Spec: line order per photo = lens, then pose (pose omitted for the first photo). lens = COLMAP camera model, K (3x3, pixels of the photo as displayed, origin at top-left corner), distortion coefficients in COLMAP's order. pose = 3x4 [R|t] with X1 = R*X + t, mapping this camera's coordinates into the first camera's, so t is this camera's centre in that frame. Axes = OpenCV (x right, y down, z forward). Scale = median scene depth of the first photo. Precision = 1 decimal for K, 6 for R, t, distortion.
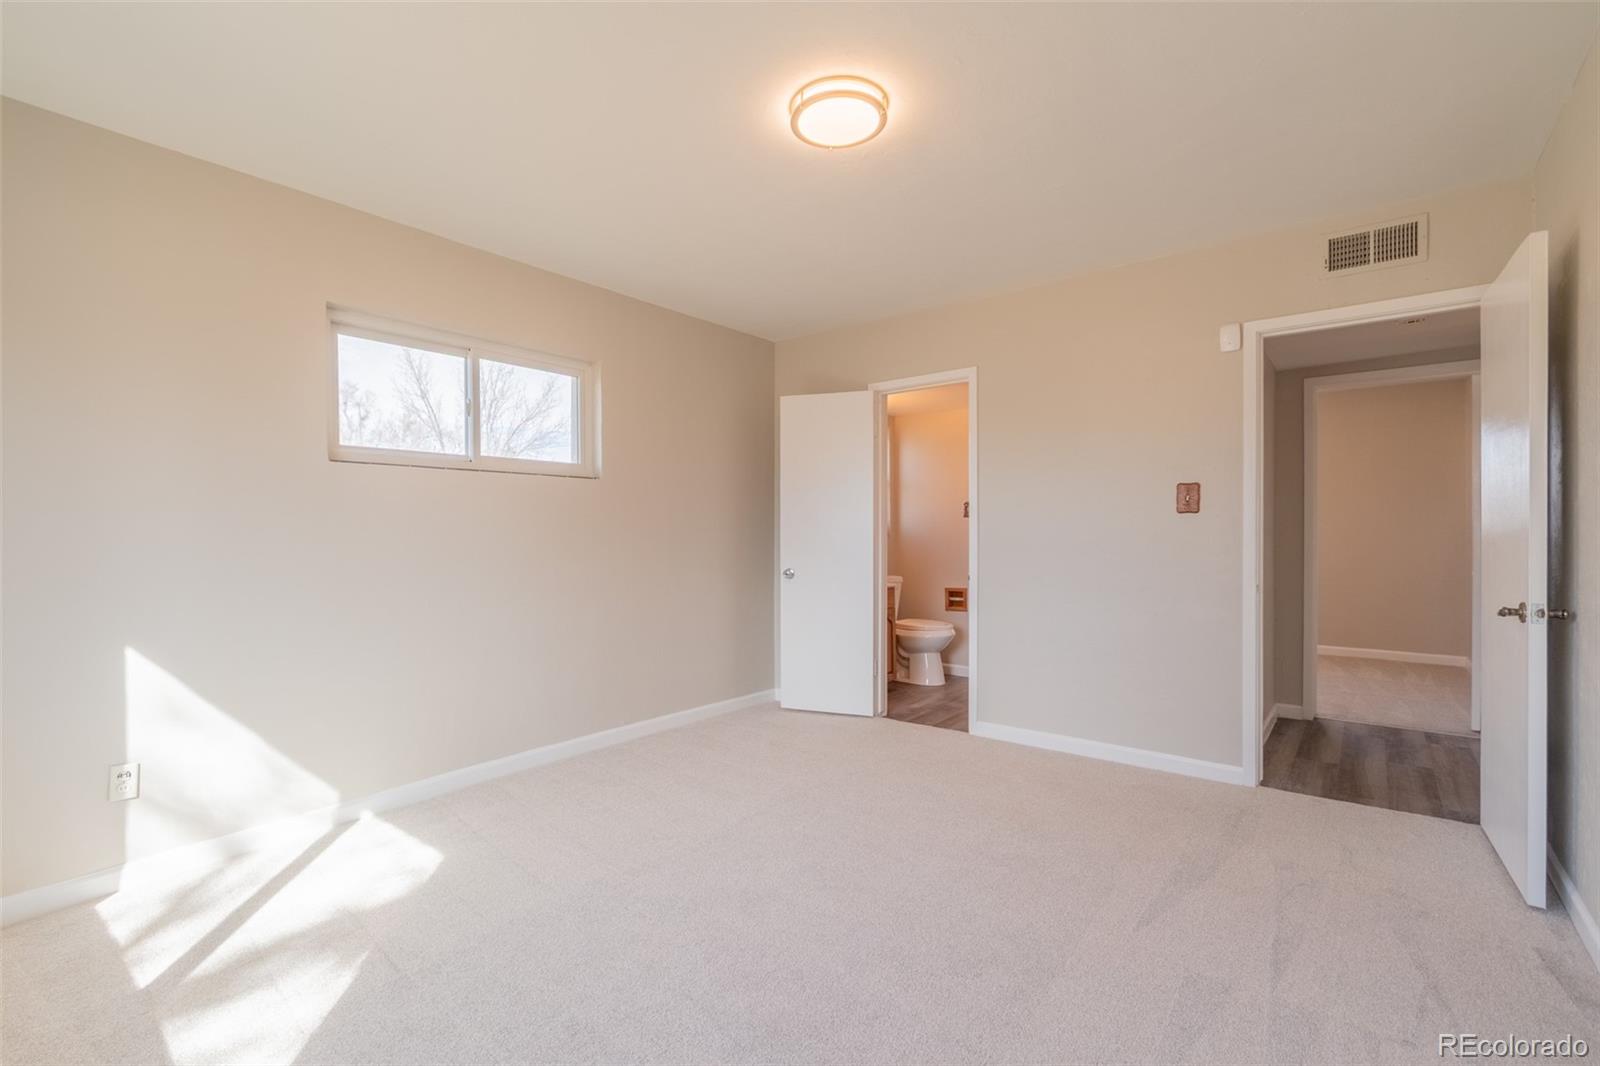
lens RADIAL K [[712.9, 0, 800.3], [0, 712.9, 540.2], [0, 0, 1]] dist [-0.000257, 0.000011]
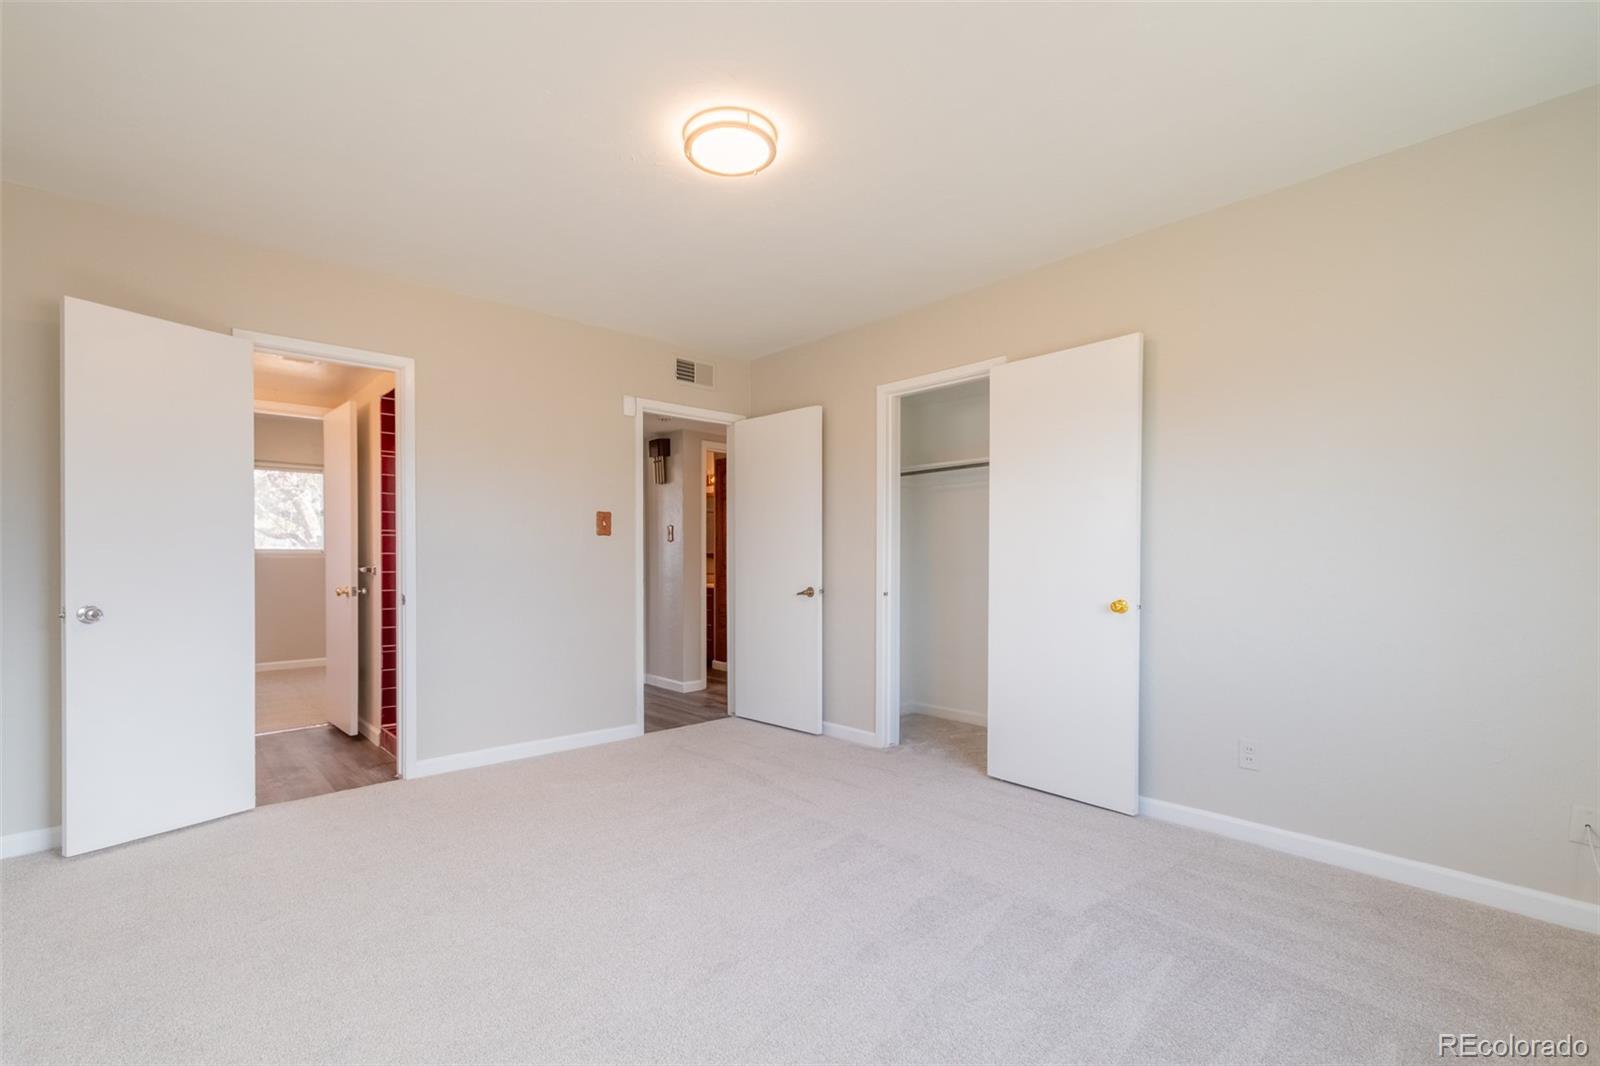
lens RADIAL K [[708.2, 0, 797.9], [0, 708.2, 557.9], [0, 0, 1]] dist [-0.001030, 0.000033]
pose [[0.156163, 0.002198, 0.987729, -0.661751], [0.000982, 0.999997, -0.002381, 0.005348], [-0.987731, 0.001342, 0.156160, 0.481538]]
